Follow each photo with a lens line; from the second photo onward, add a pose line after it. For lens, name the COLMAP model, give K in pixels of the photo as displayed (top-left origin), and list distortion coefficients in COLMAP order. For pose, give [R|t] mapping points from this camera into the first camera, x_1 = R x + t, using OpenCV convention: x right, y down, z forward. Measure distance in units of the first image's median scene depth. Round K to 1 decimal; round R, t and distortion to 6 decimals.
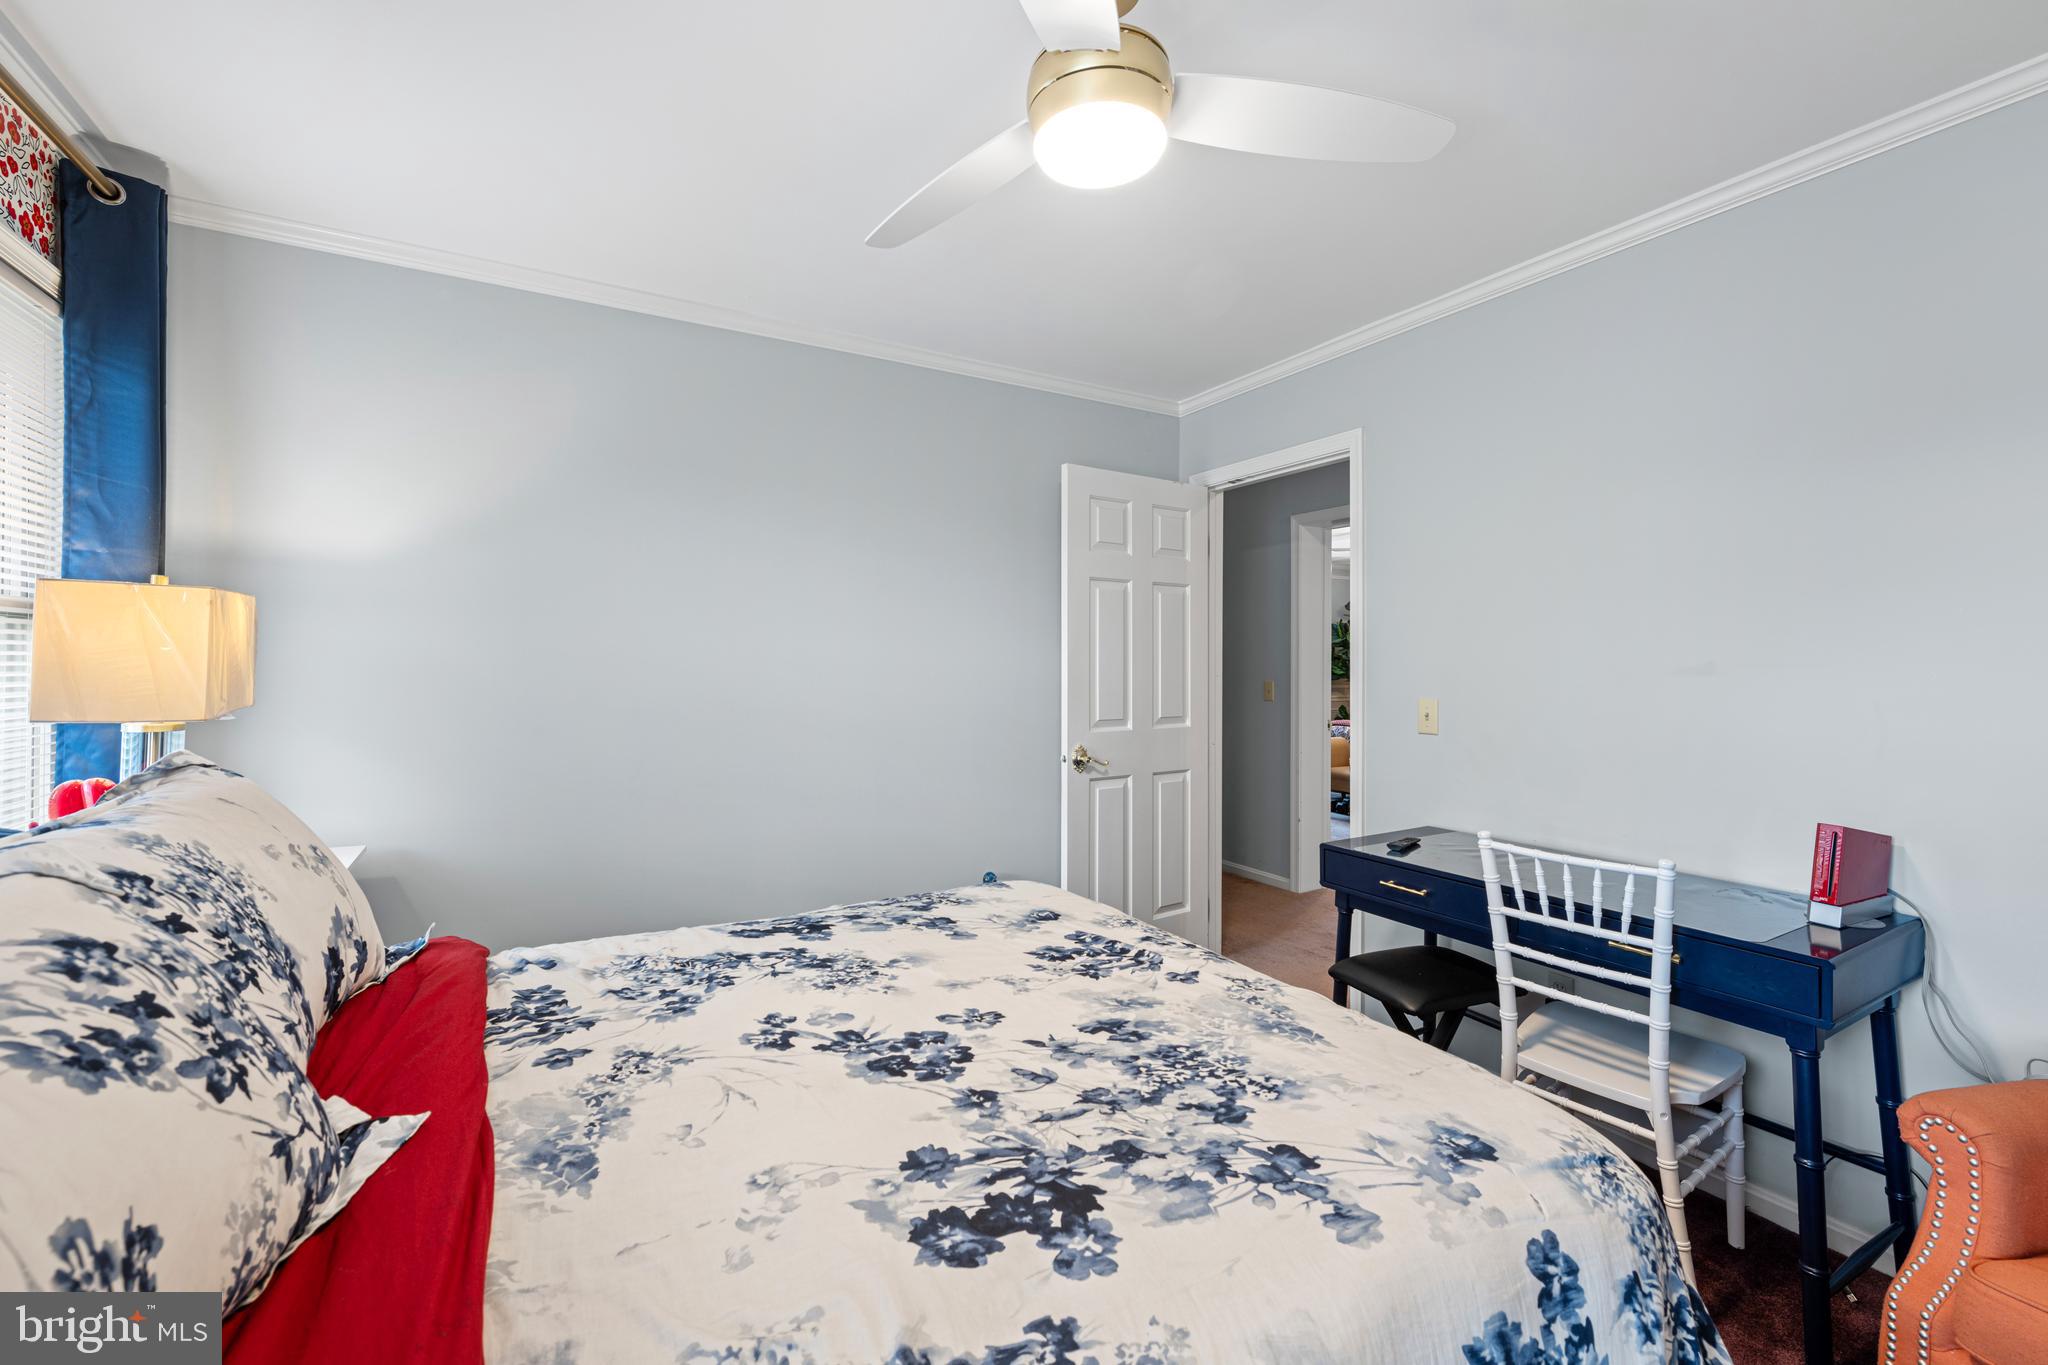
lens RADIAL K [[828.7, 0, 1007.7], [0, 828.7, 671.6], [0, 0, 1]] dist [0.000004, 0.000063]
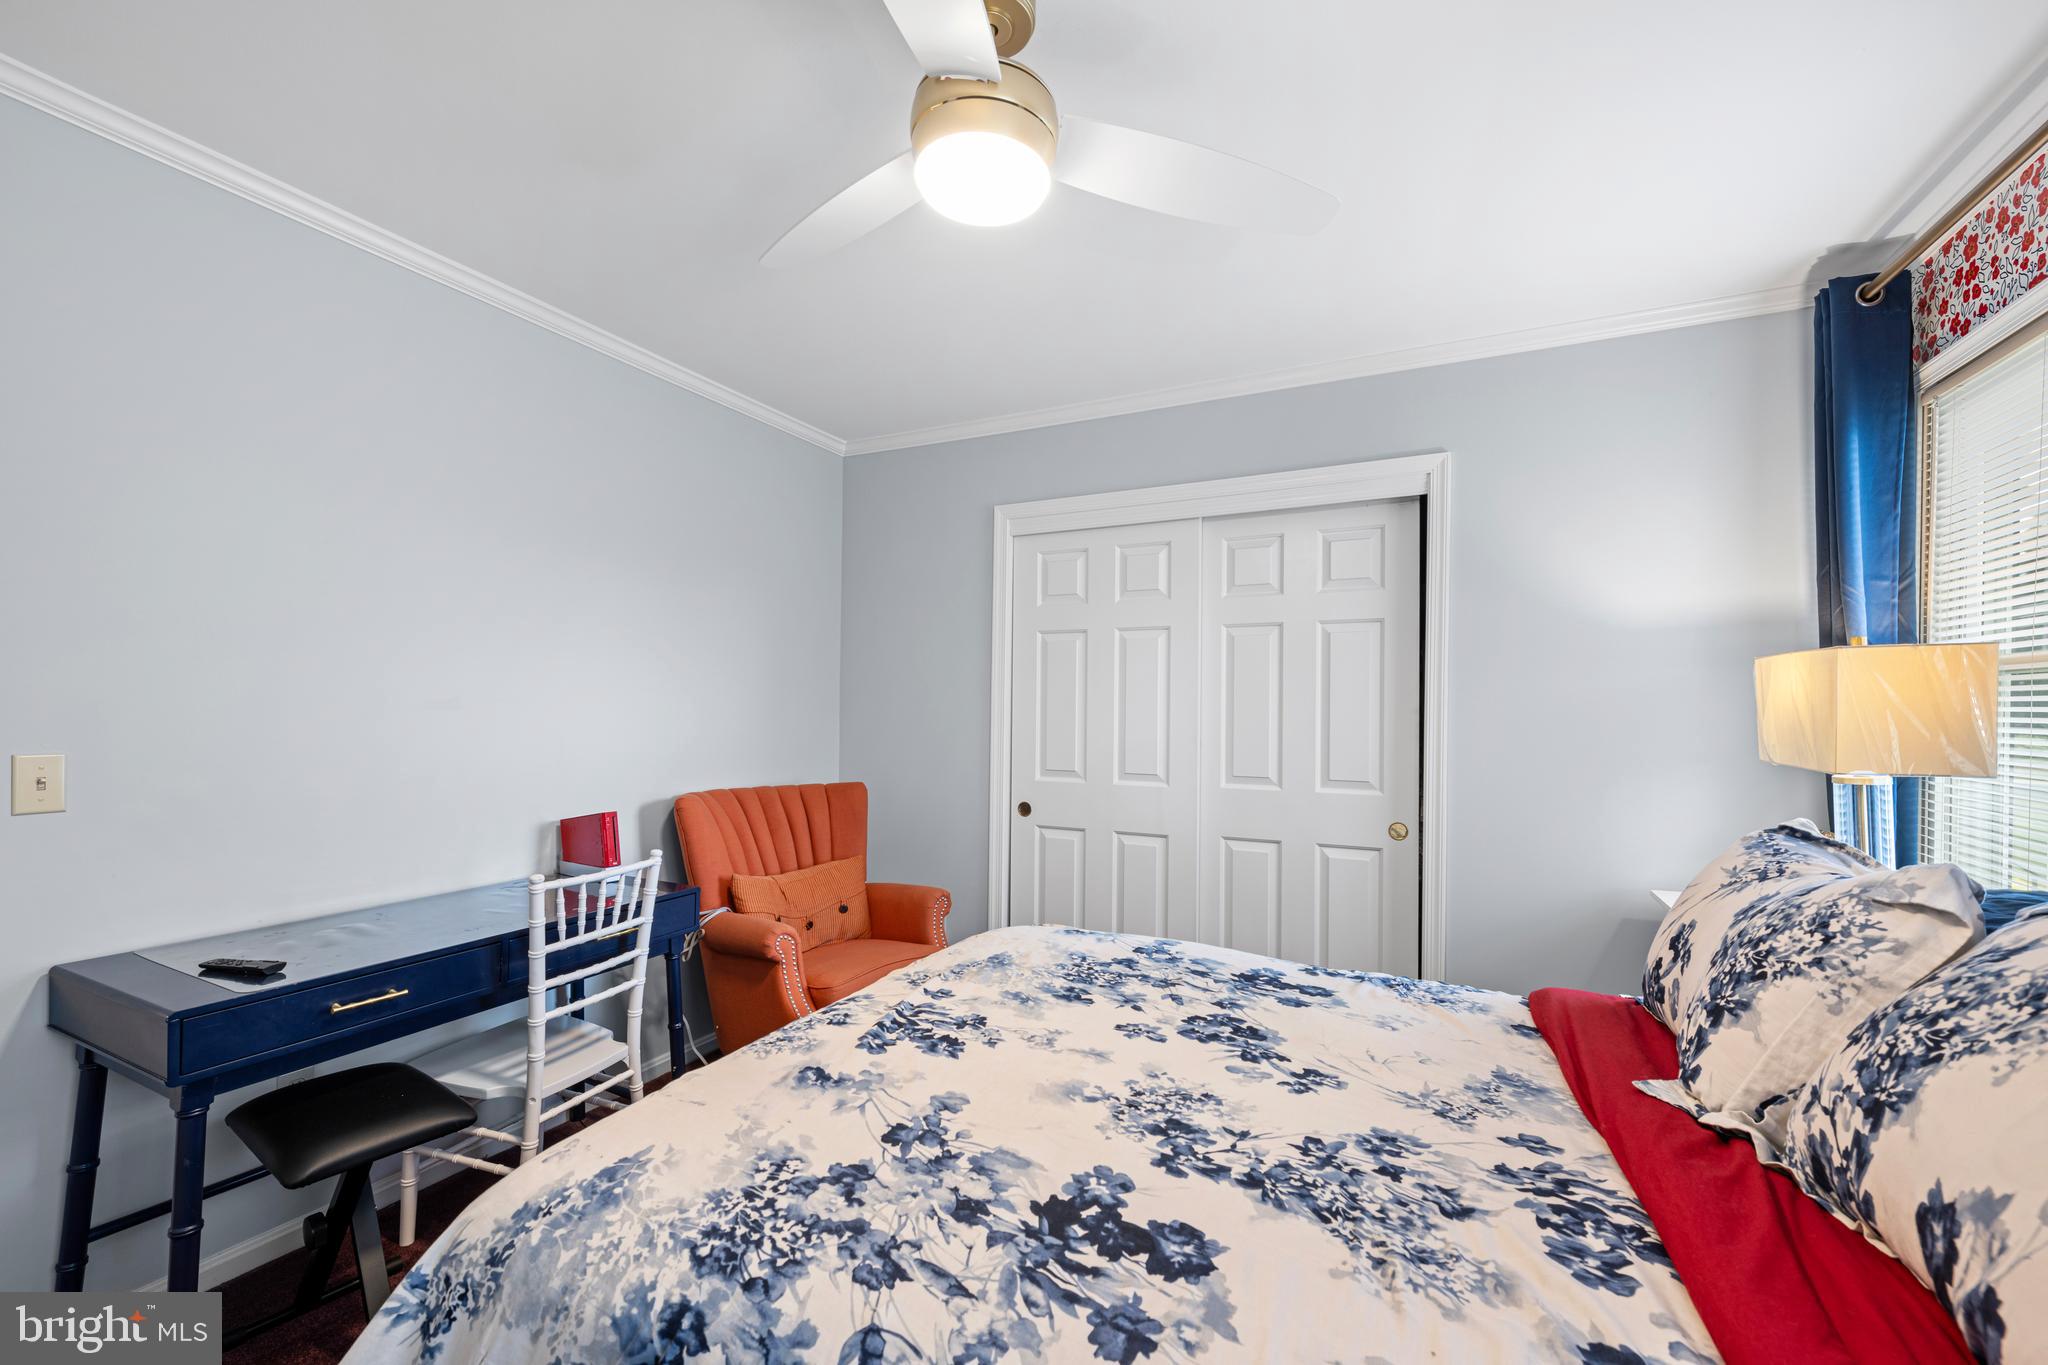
lens RADIAL K [[828.7, 0, 1006.8], [0, 828.7, 683.6], [0, 0, 1]] dist [0.000004, 0.000063]
pose [[-0.547918, 0.010859, 0.836461, -0.832524], [-0.006084, 0.999838, -0.016966, -0.026350], [-0.836510, -0.014385, -0.547763, 1.675059]]
